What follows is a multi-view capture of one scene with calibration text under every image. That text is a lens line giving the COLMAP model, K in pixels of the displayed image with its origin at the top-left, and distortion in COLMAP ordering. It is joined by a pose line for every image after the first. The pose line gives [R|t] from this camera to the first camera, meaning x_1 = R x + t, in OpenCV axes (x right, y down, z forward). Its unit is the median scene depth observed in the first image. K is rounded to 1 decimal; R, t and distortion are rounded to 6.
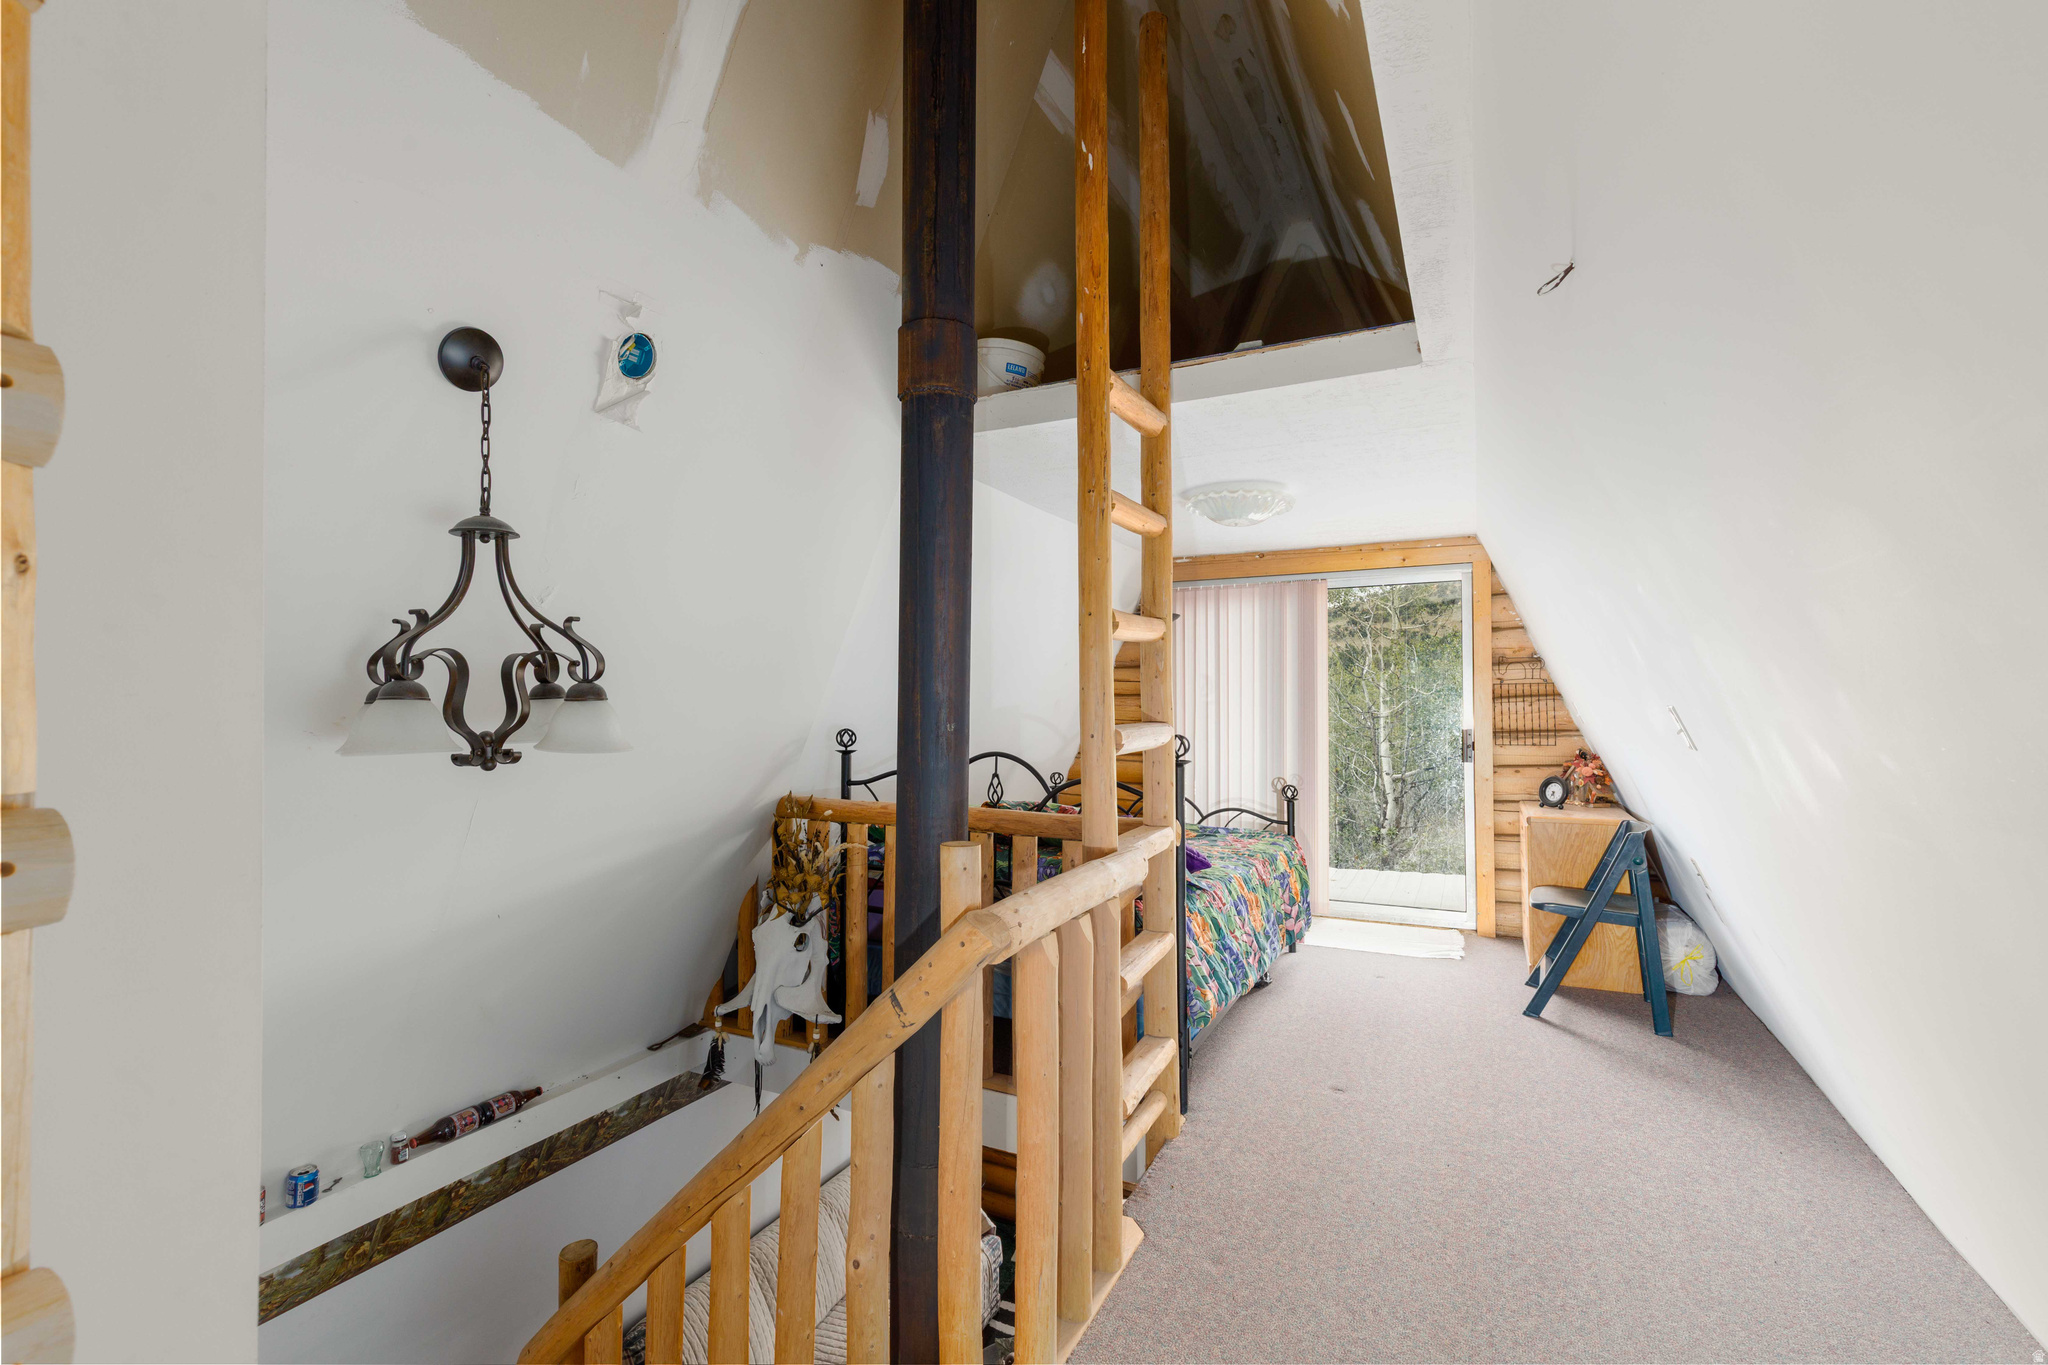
lens RADIAL K [[907.3, 0, 1024.0], [0, 907.3, 682.5], [0, 0, 1]] dist [0.003252, 0.000904]
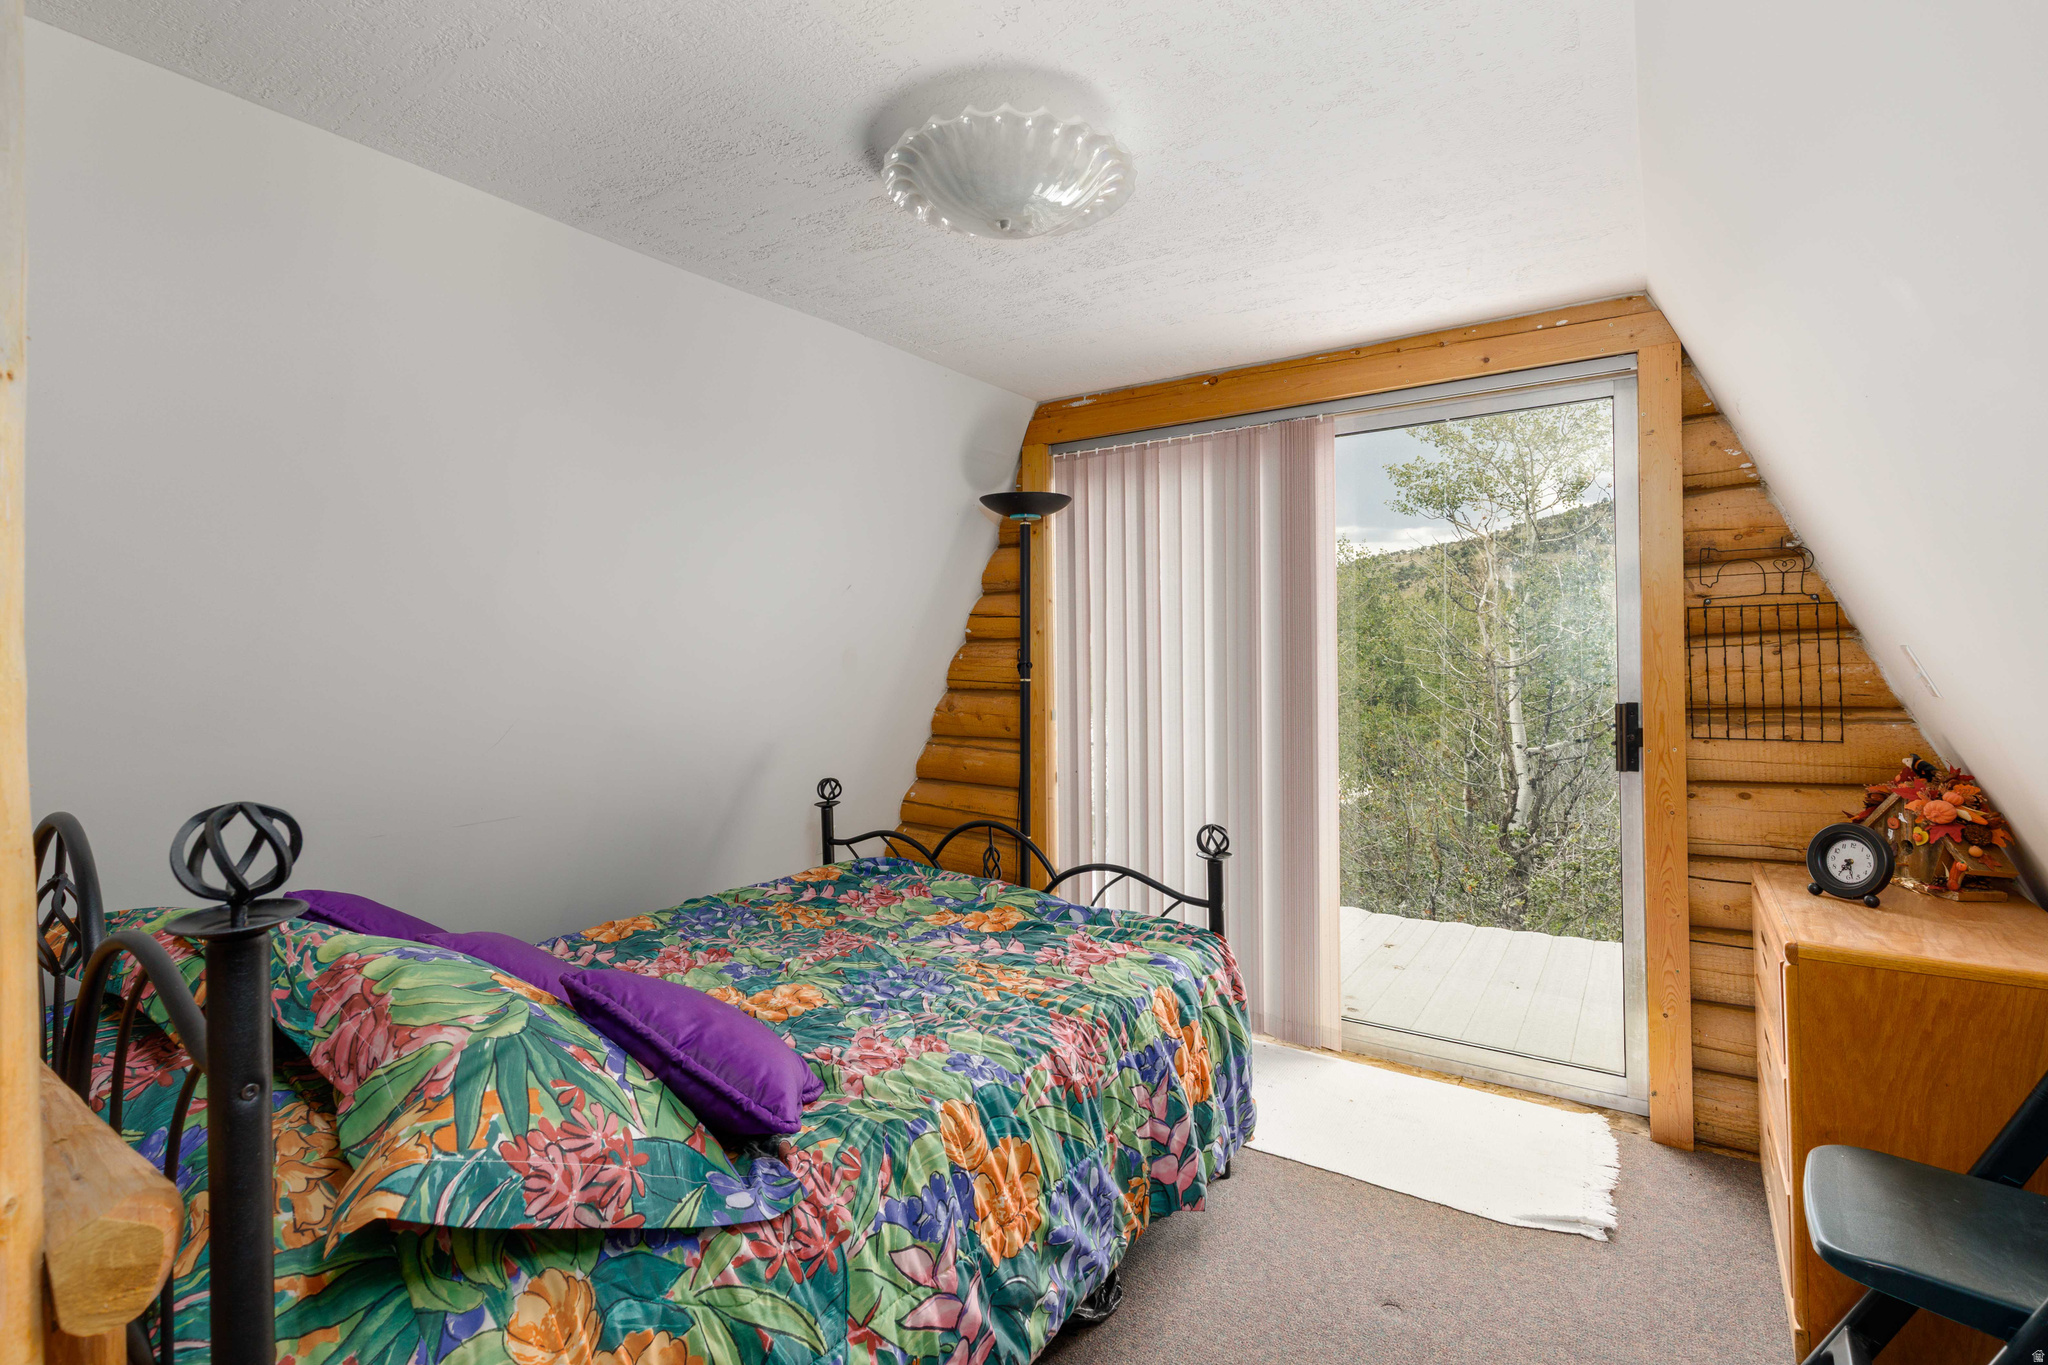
lens RADIAL K [[896.0, 0, 1016.8], [0, 896.0, 649.5], [0, 0, 1]] dist [0.000807, 0.000161]
pose [[0.986966, -0.011244, -0.160539, 0.253403], [0.014655, 0.999691, 0.020080, 0.009119], [0.160263, -0.022171, 0.986825, 0.495633]]
